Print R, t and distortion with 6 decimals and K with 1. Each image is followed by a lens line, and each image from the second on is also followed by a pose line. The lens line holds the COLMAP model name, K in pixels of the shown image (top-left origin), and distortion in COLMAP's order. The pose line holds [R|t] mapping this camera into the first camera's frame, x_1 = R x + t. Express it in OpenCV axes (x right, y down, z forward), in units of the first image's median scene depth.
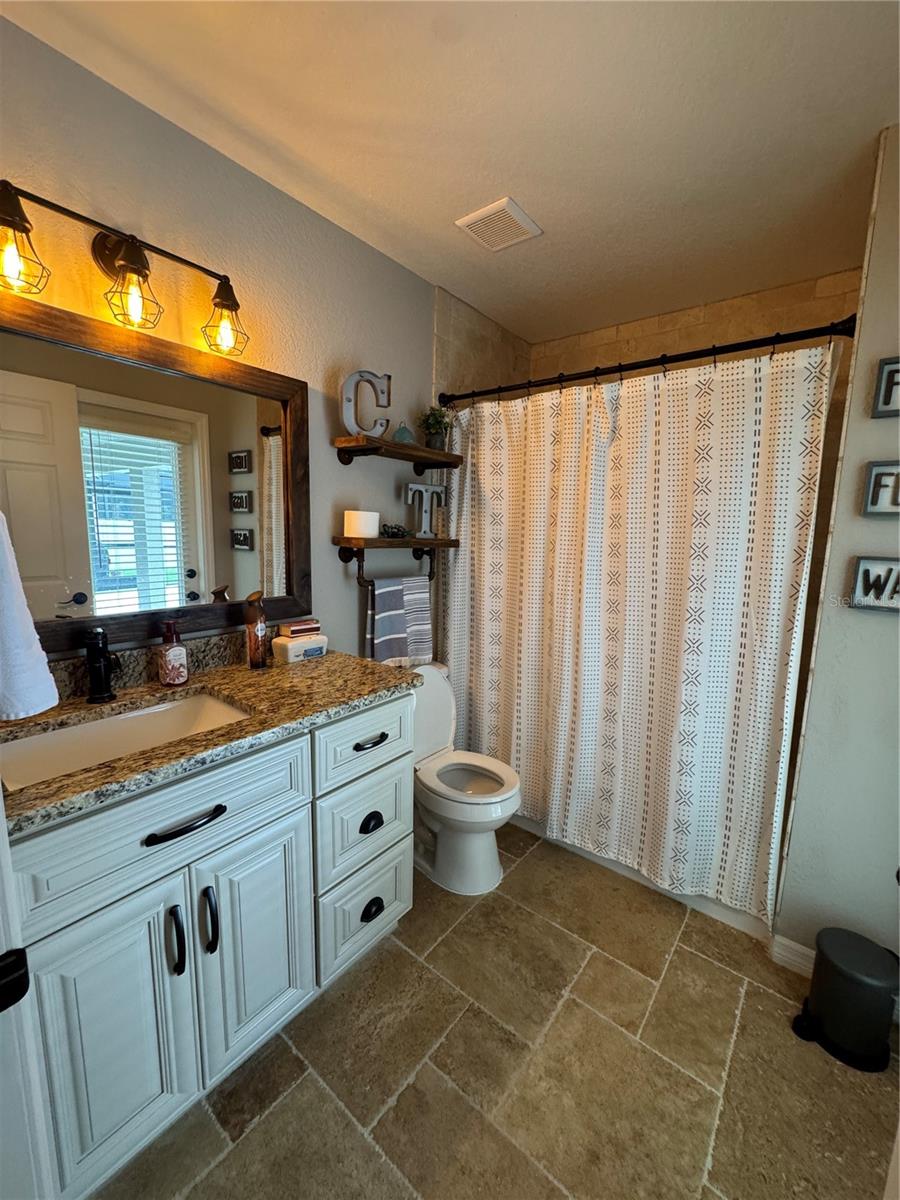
lens RADIAL K [[477.3, 0, 454.3], [0, 477.3, 602.0], [0, 0, 1]] dist [-0.003732, 0.000823]
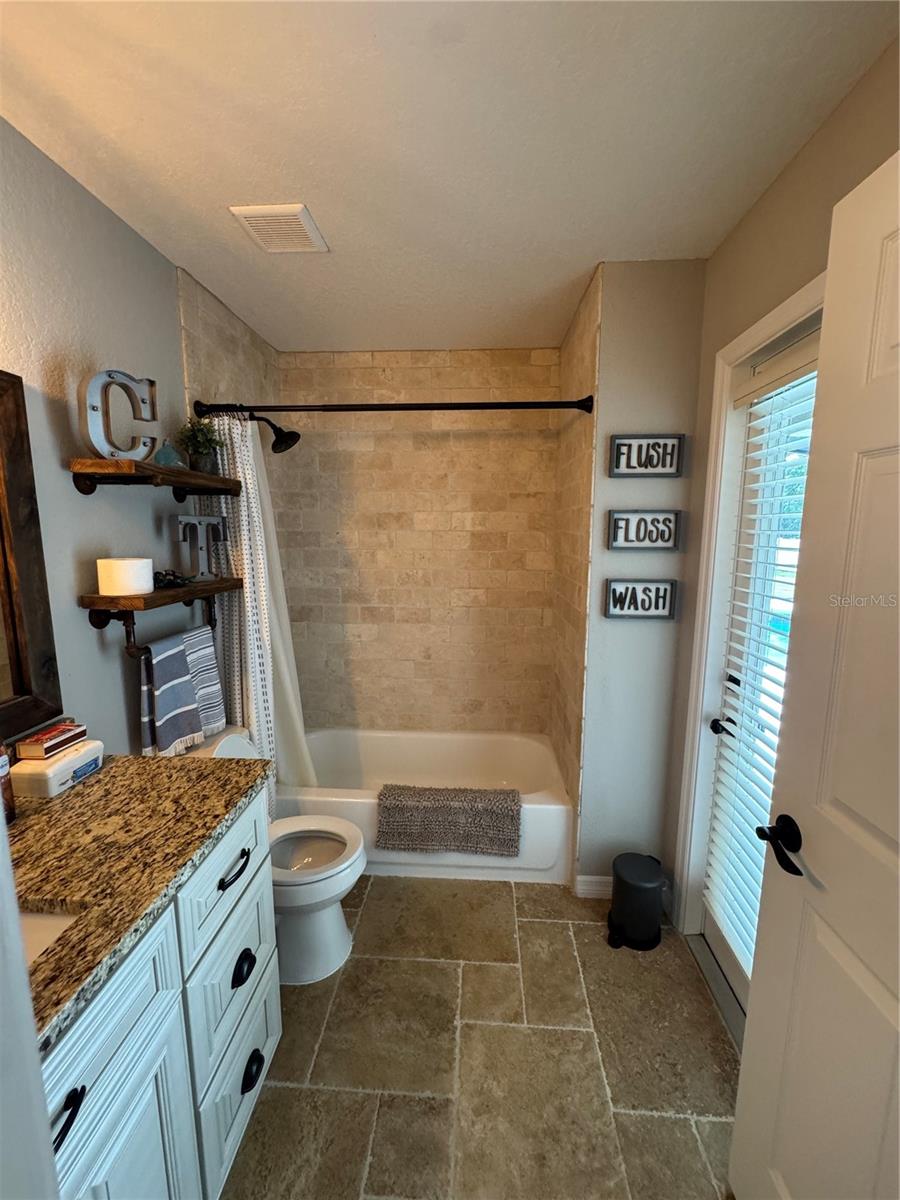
lens RADIAL K [[477.3, 0, 452.8], [0, 477.3, 602.5], [0, 0, 1]] dist [-0.003732, 0.000823]
pose [[0.818486, -0.111765, 0.563551, -0.218277], [0.106755, 0.993399, 0.041965, -0.107612], [-0.564522, 0.025814, 0.825015, 0.114859]]
